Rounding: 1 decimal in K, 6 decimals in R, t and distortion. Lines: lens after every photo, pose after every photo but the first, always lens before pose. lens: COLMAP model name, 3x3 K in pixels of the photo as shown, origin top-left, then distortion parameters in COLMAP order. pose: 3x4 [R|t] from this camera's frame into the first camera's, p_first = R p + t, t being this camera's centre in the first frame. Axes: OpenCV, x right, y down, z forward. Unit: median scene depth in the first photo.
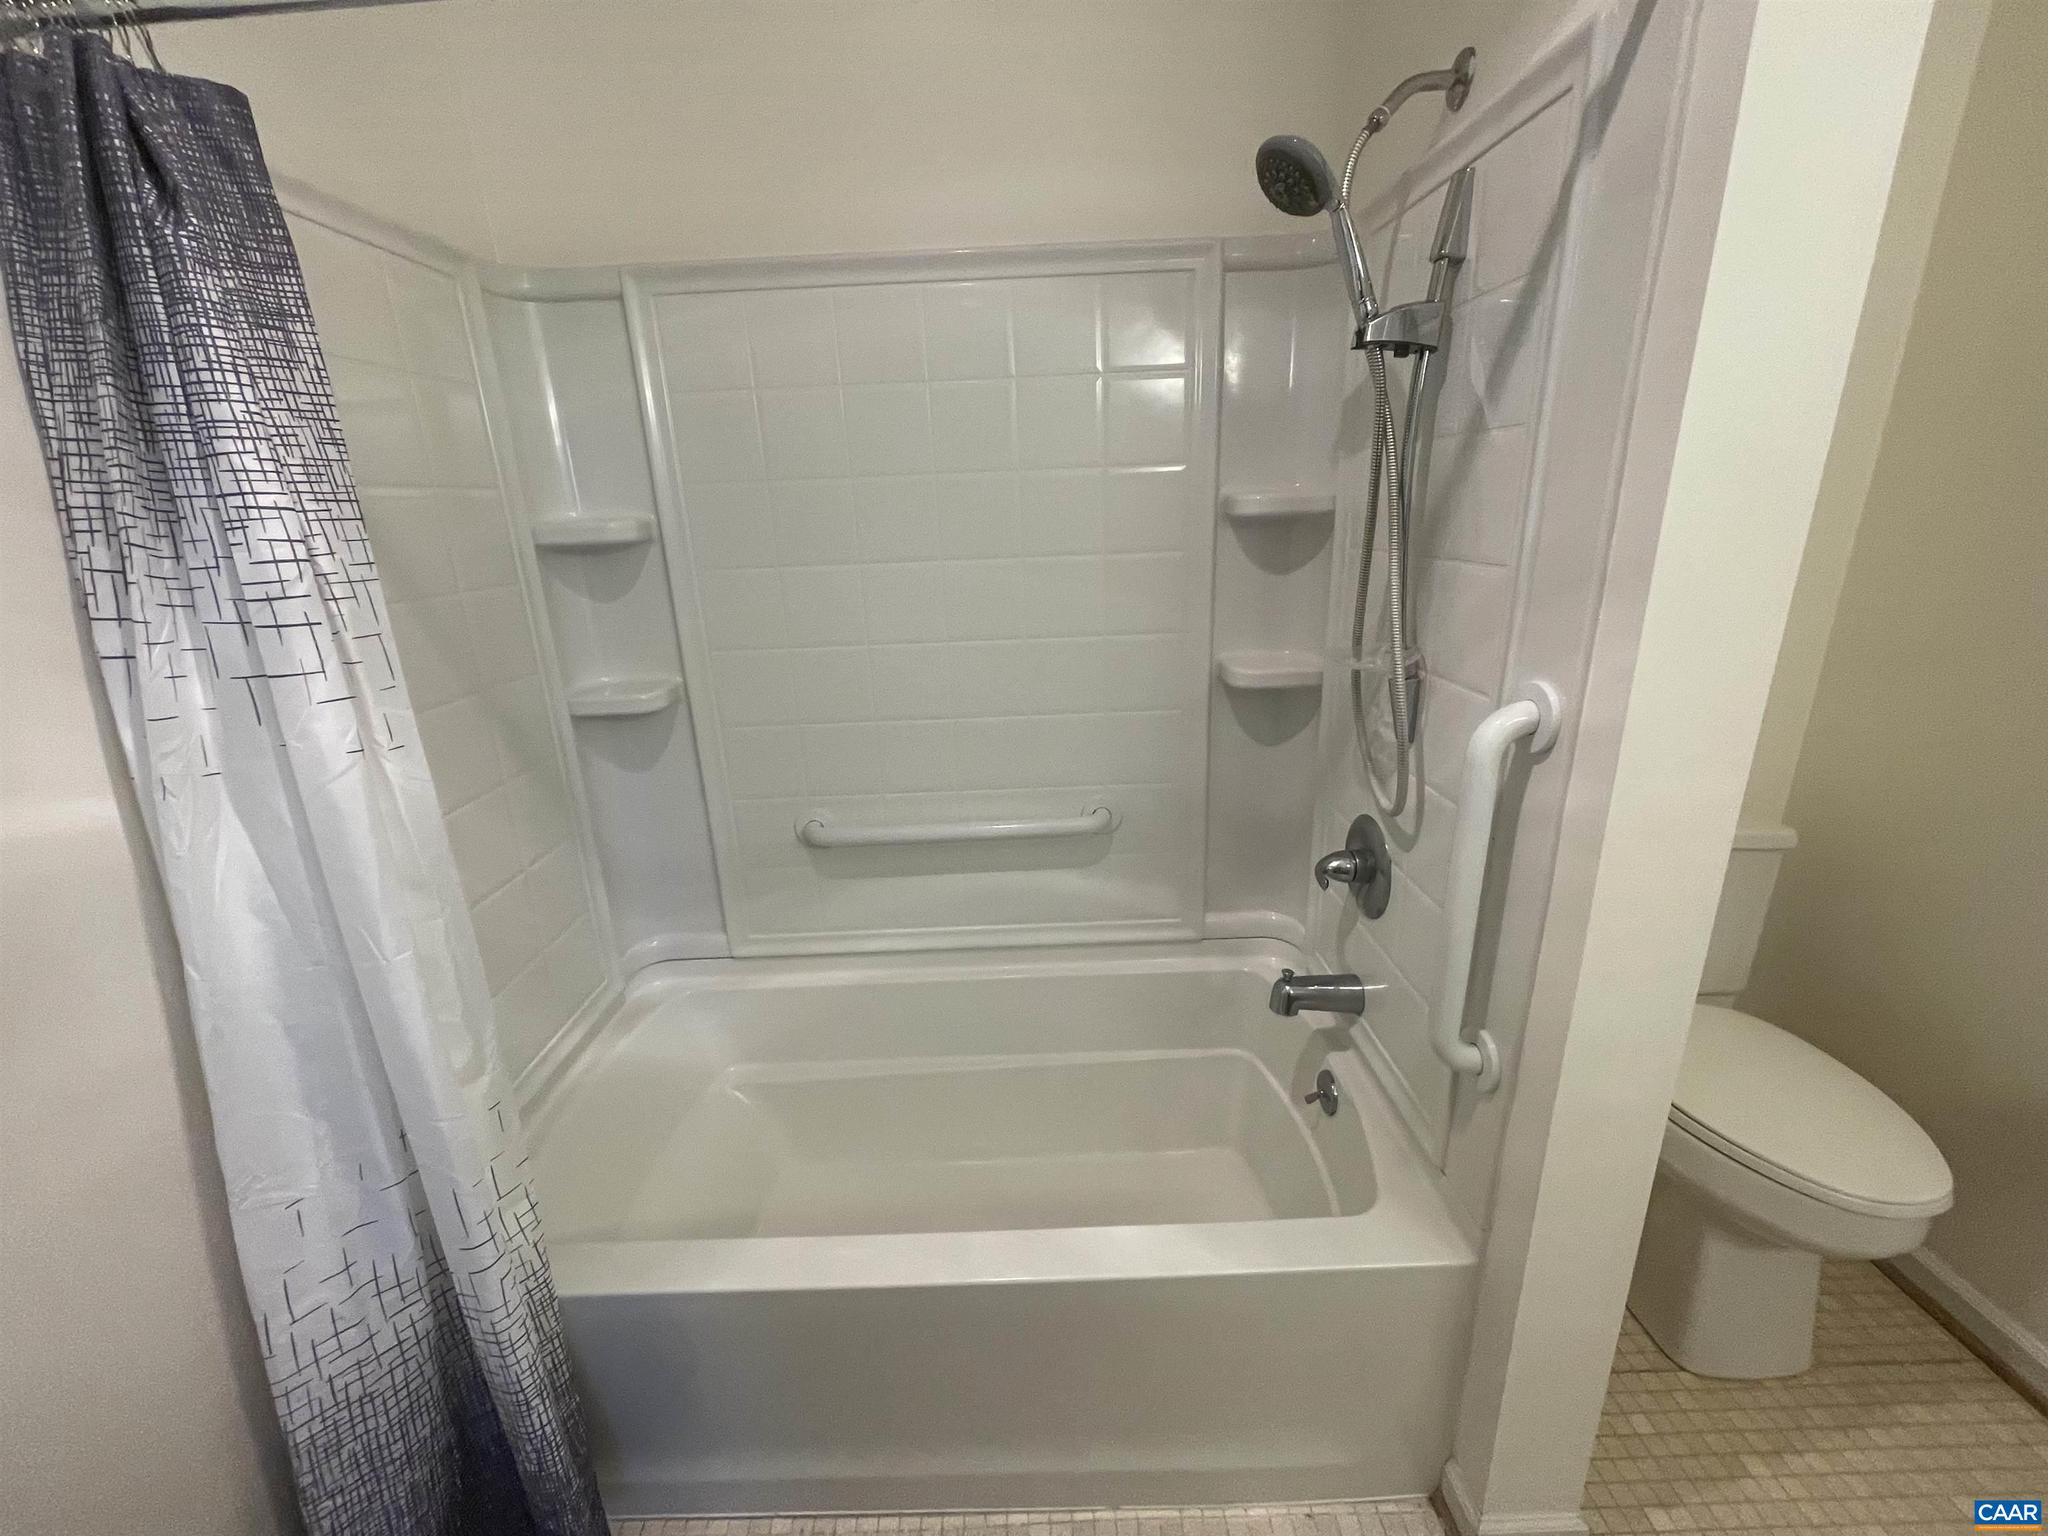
lens RADIAL K [[826.6, 0, 1016.7], [0, 826.6, 765.2], [0, 0, 1]] dist [-0.002315, -0.000411]
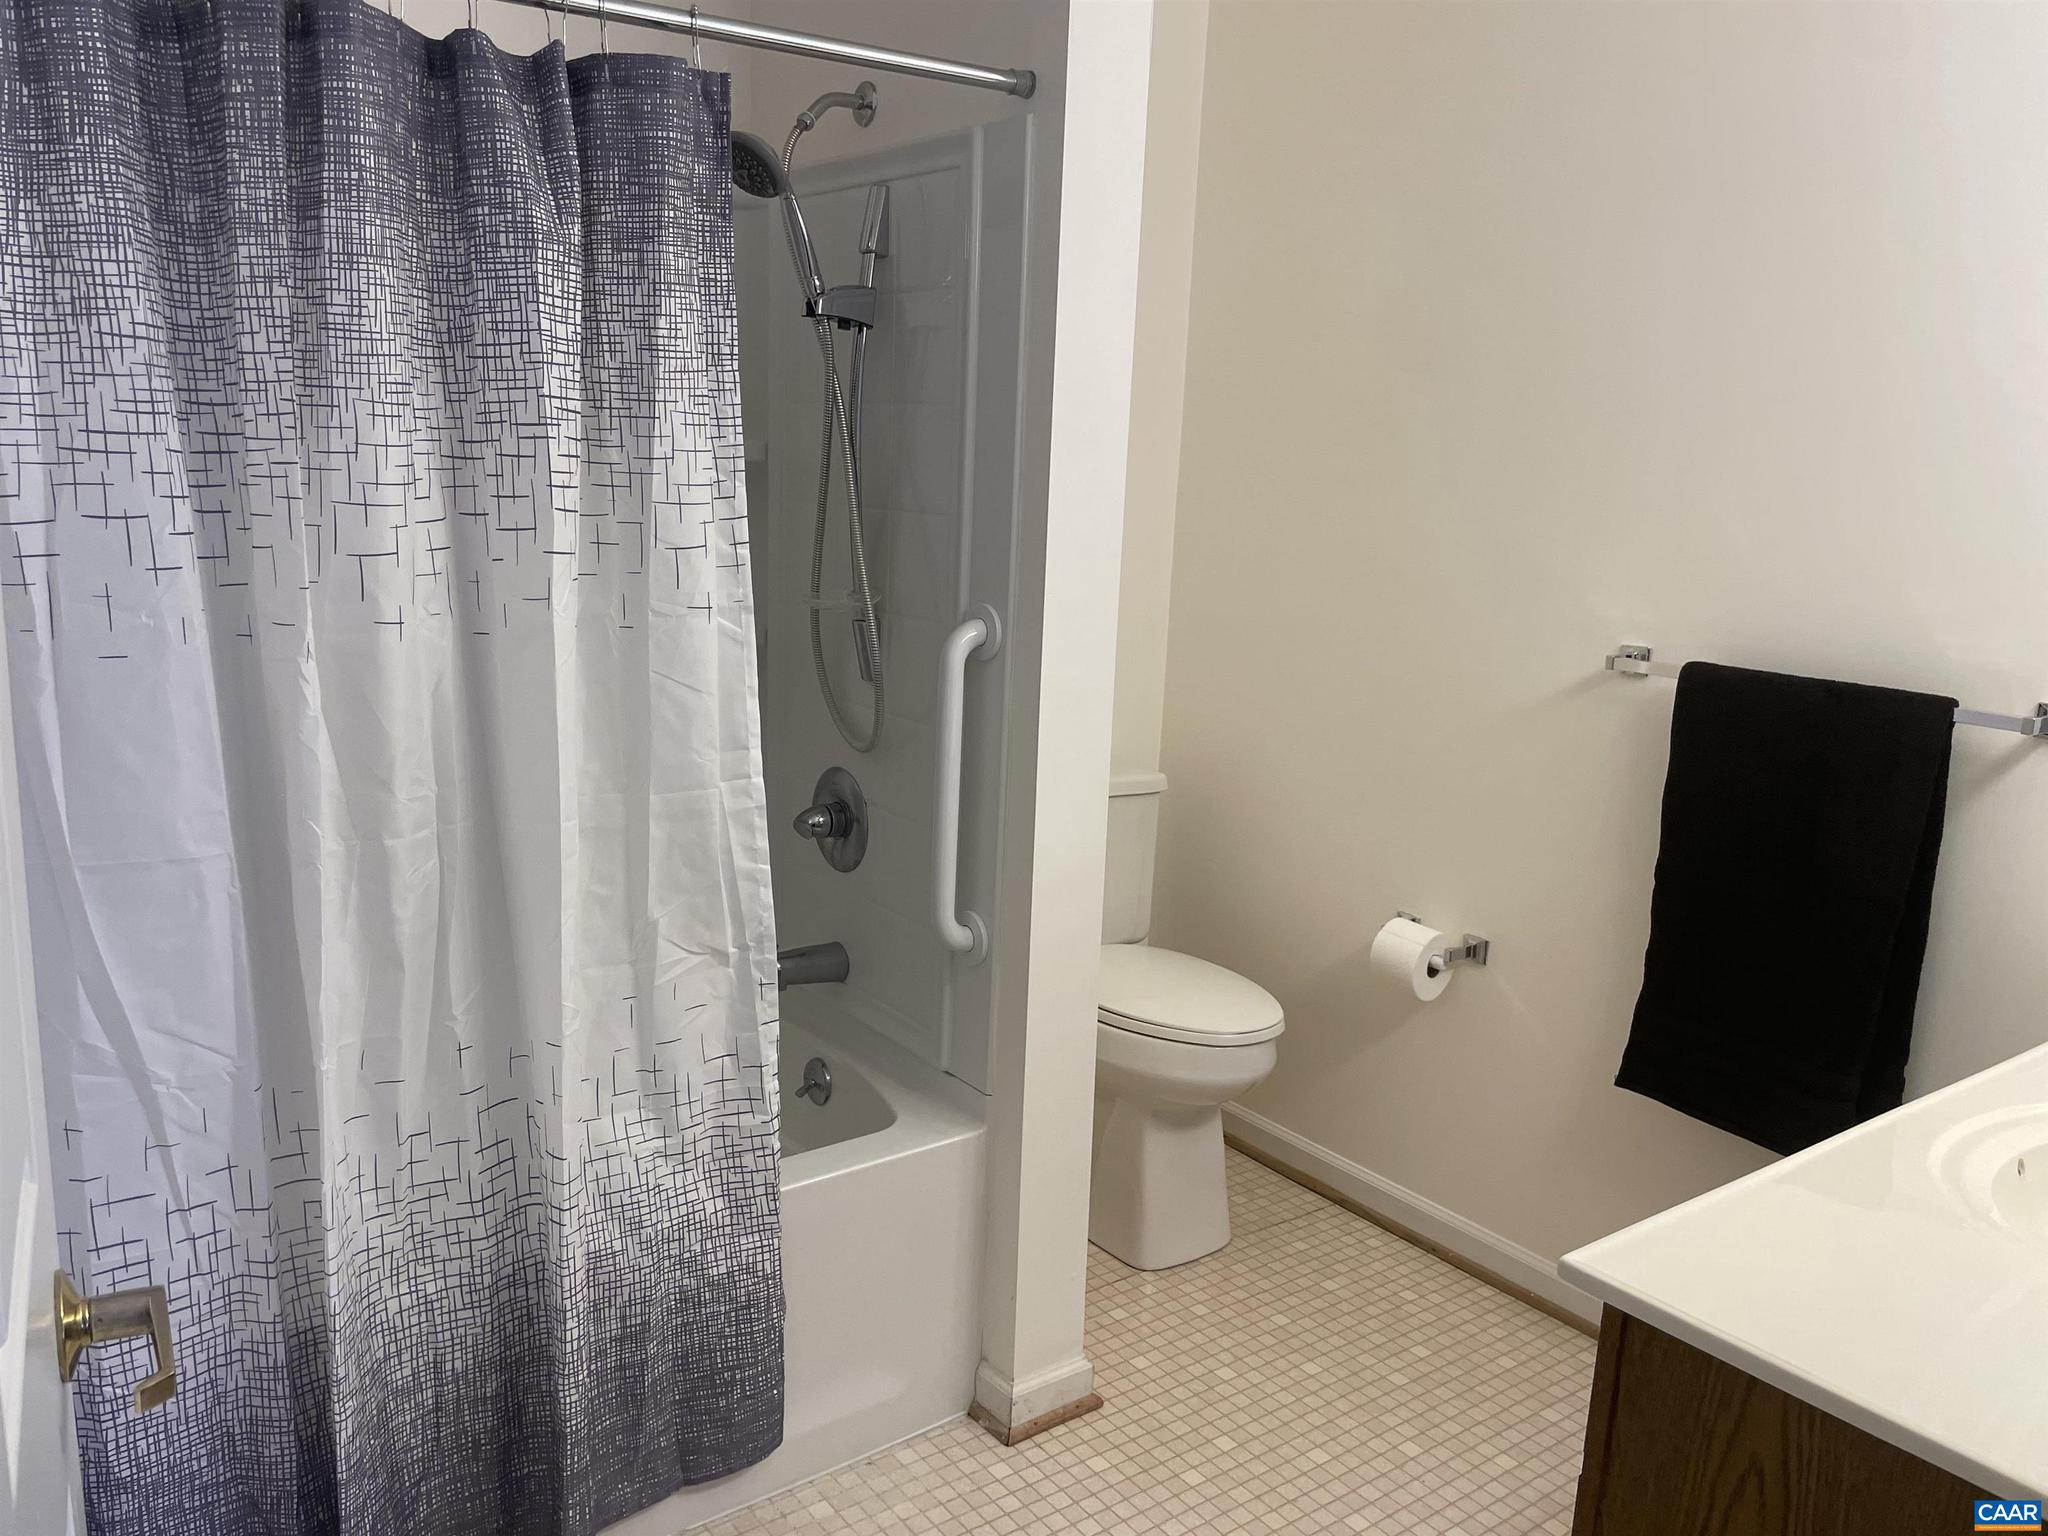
lens RADIAL K [[1564.8, 0, 1017.7], [0, 1564.8, 765.2], [0, 0, 1]] dist [0.087841, -0.109686]
pose [[0.798662, -0.043155, 0.600231, -0.636901], [0.109740, 0.991145, -0.074758, 0.271094], [-0.591690, 0.125575, 0.796325, -0.748541]]
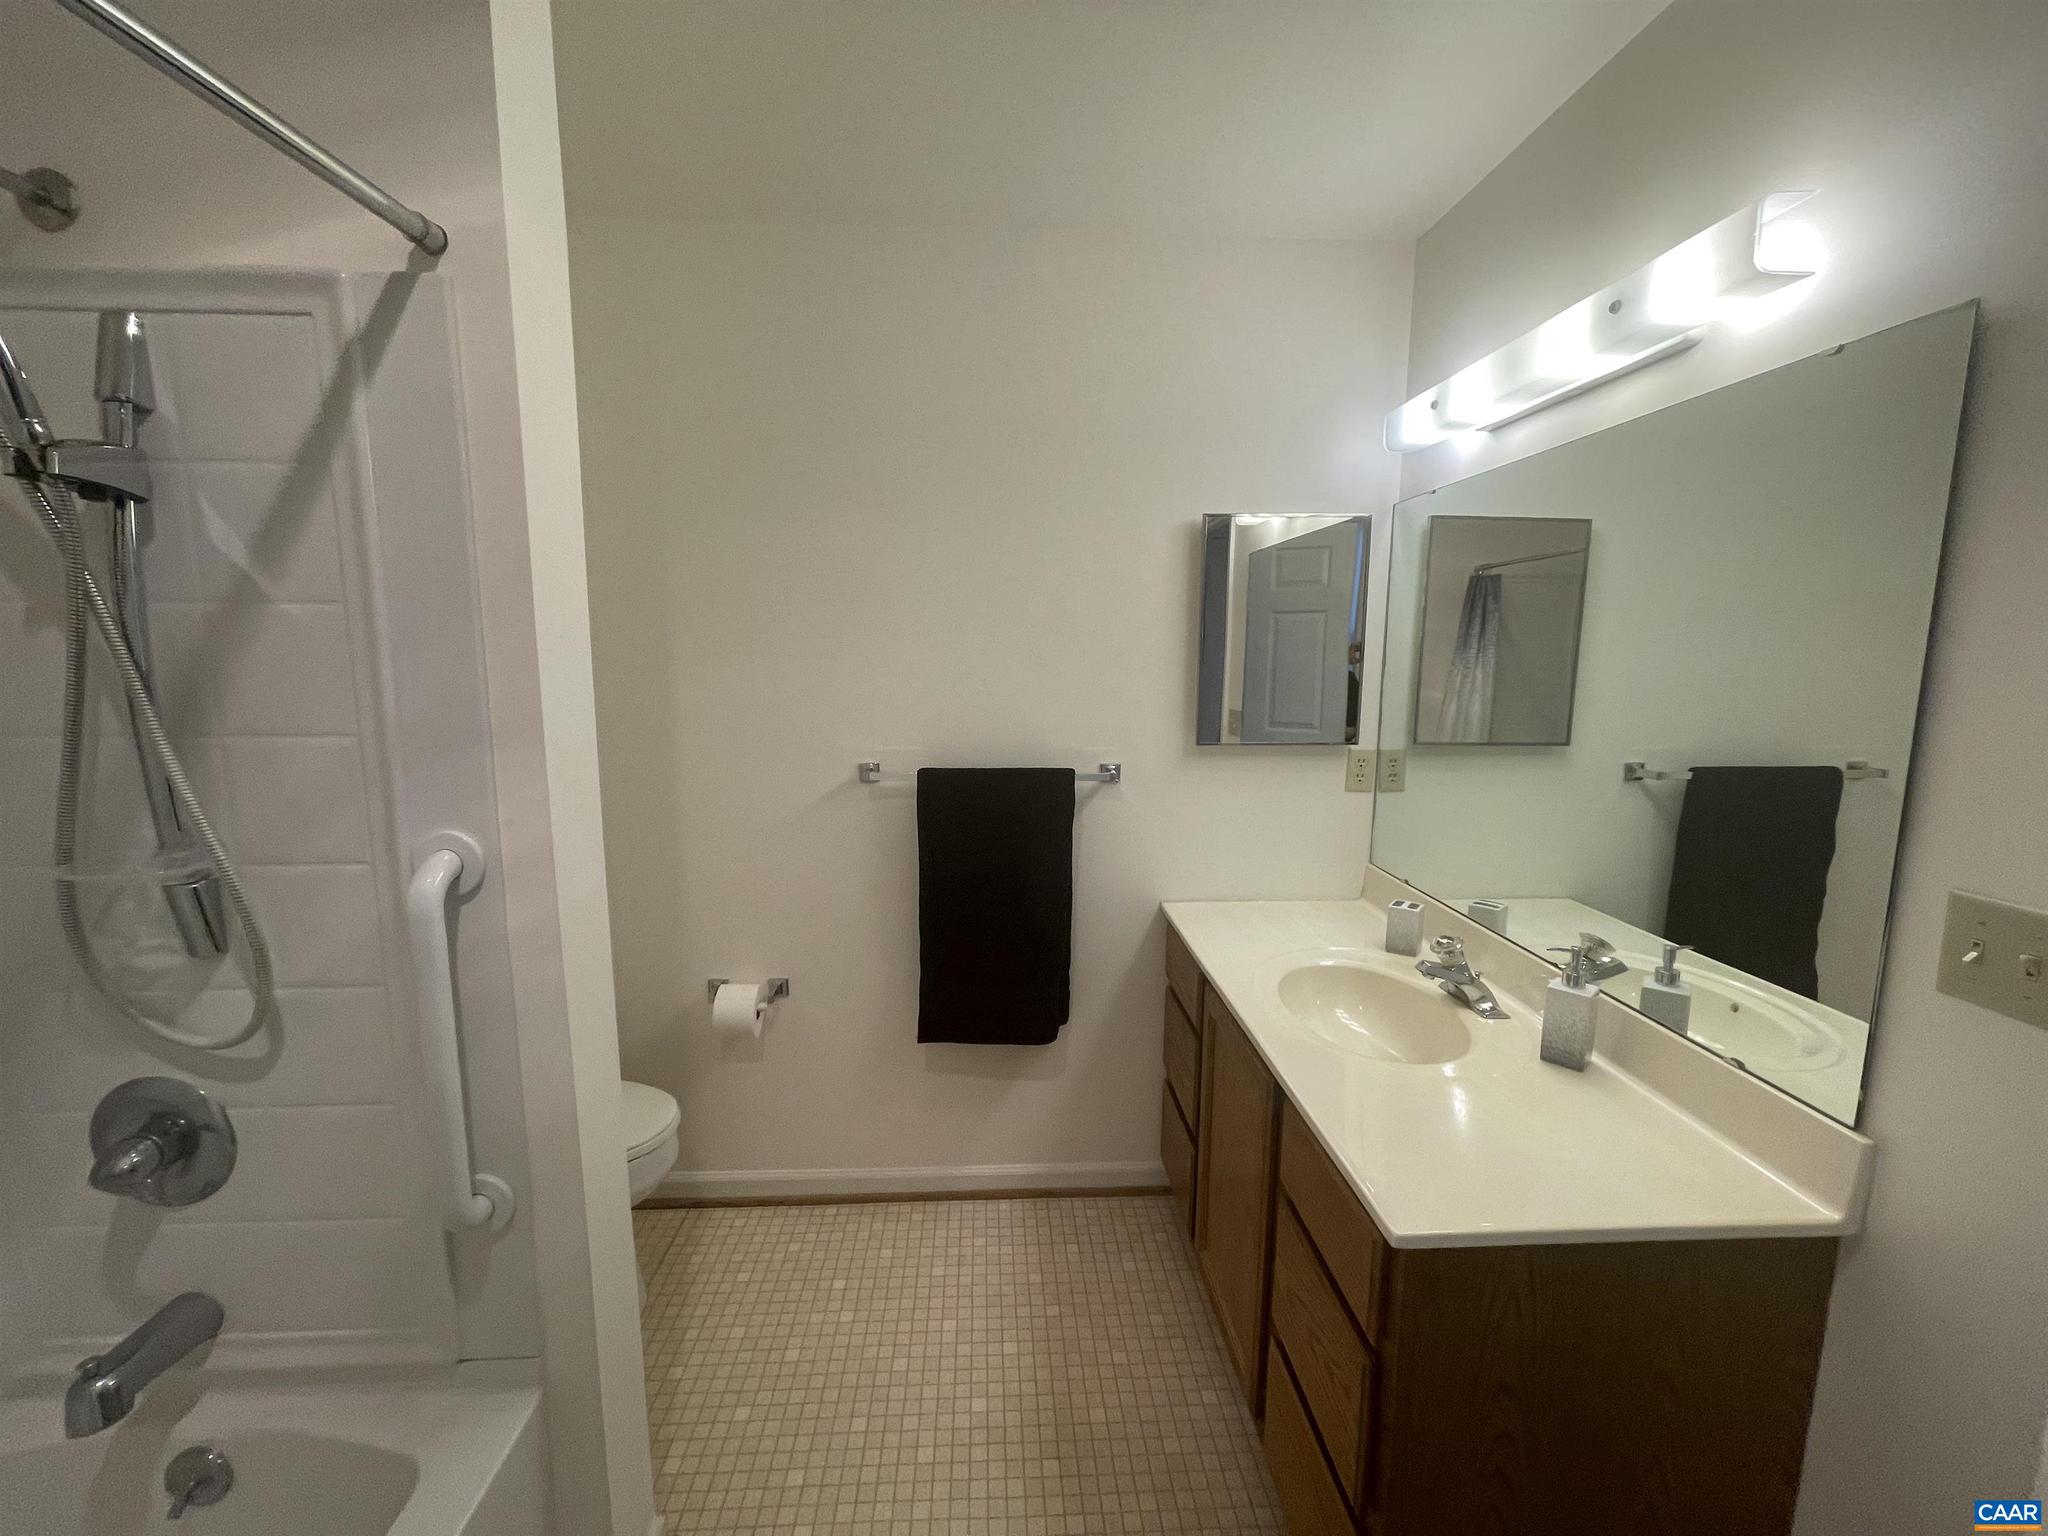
lens RADIAL K [[826.6, 0, 1021.7], [0, 826.6, 766.3], [0, 0, 1]] dist [-0.002315, -0.000411]
pose [[-0.046891, -0.100785, 0.993803, -0.389939], [0.299135, 0.947822, 0.110236, -0.061144], [-0.953058, 0.302451, -0.014296, 0.212690]]
